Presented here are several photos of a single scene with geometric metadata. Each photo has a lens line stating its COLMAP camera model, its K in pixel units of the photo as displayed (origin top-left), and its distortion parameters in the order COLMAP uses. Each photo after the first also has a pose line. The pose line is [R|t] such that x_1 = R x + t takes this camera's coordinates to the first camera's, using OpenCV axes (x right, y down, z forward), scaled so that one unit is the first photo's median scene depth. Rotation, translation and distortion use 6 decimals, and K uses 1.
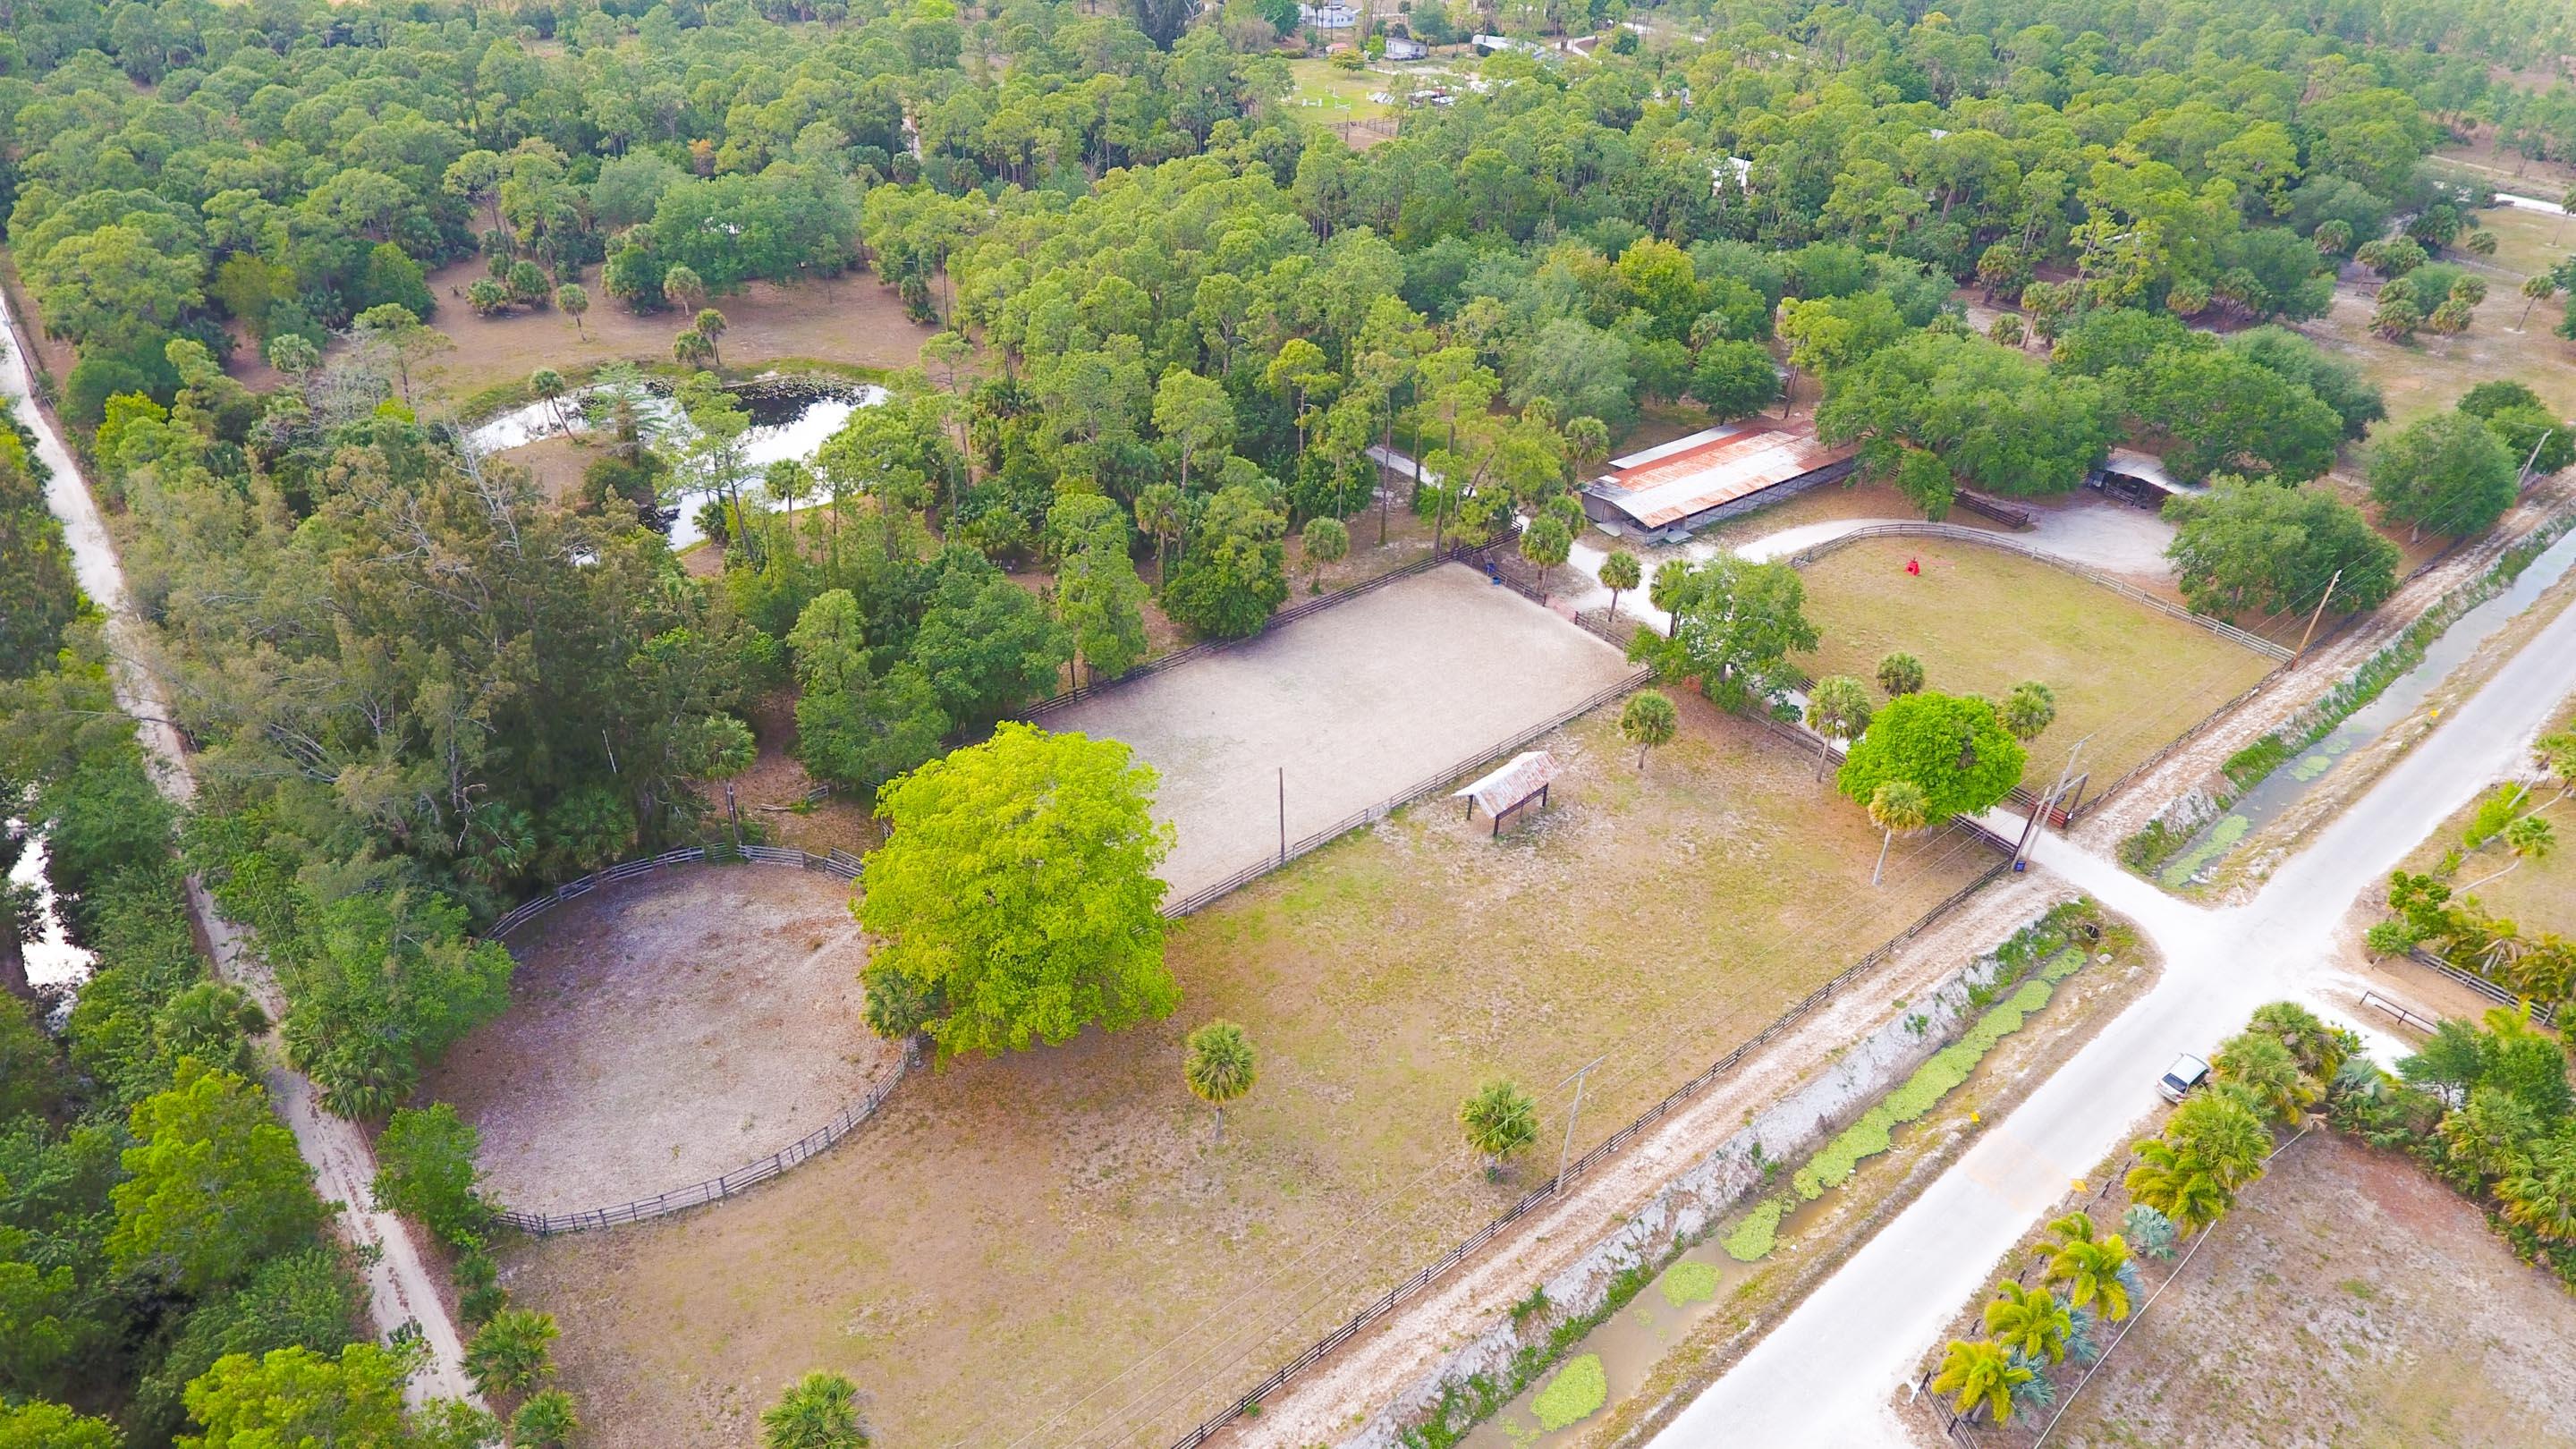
lens RADIAL K [[1352.7, 0, 1174.9], [0, 1352.7, 769.8], [0, 0, 1]] dist [-0.002019, -0.002079]
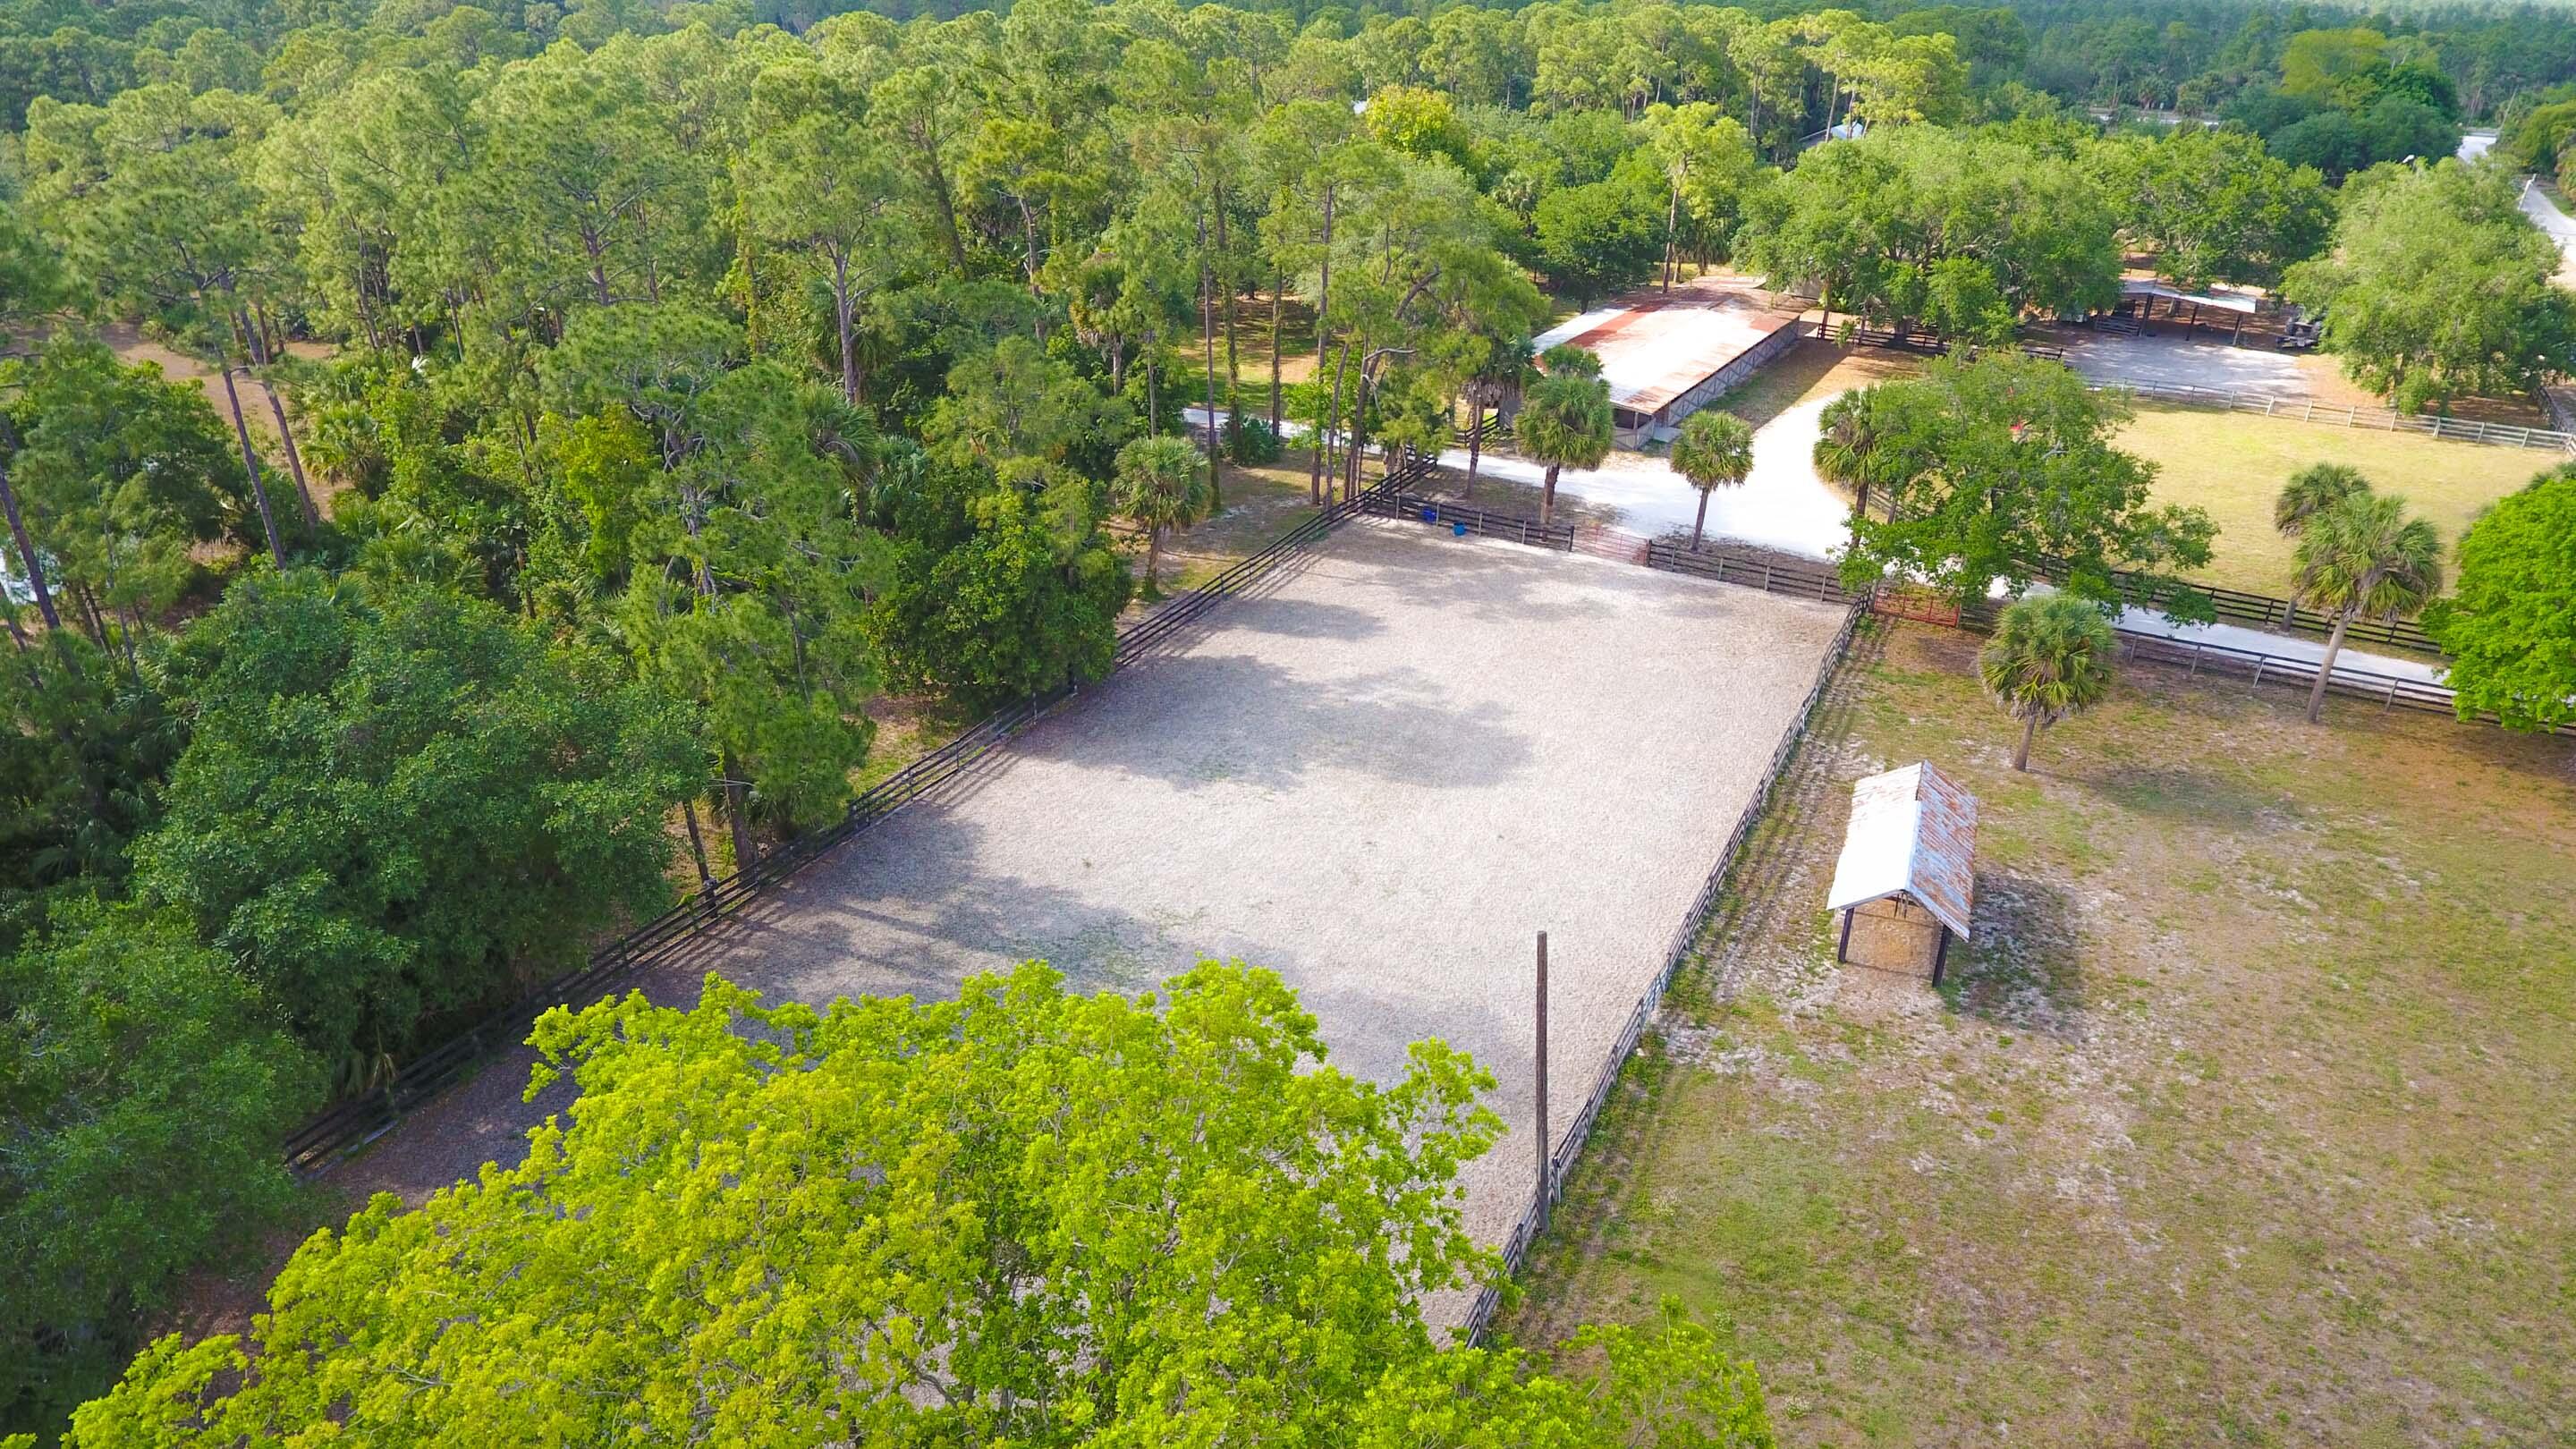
lens RADIAL K [[1547.6, 0, 1279.9], [0, 1547.6, 731.6], [0, 0, 1]] dist [-0.000763, -0.001424]
pose [[0.910335, -0.187189, 0.369122, -0.094129], [0.240633, 0.965021, -0.104072, -0.022285], [-0.336729, 0.183563, 0.923536, 0.653919]]
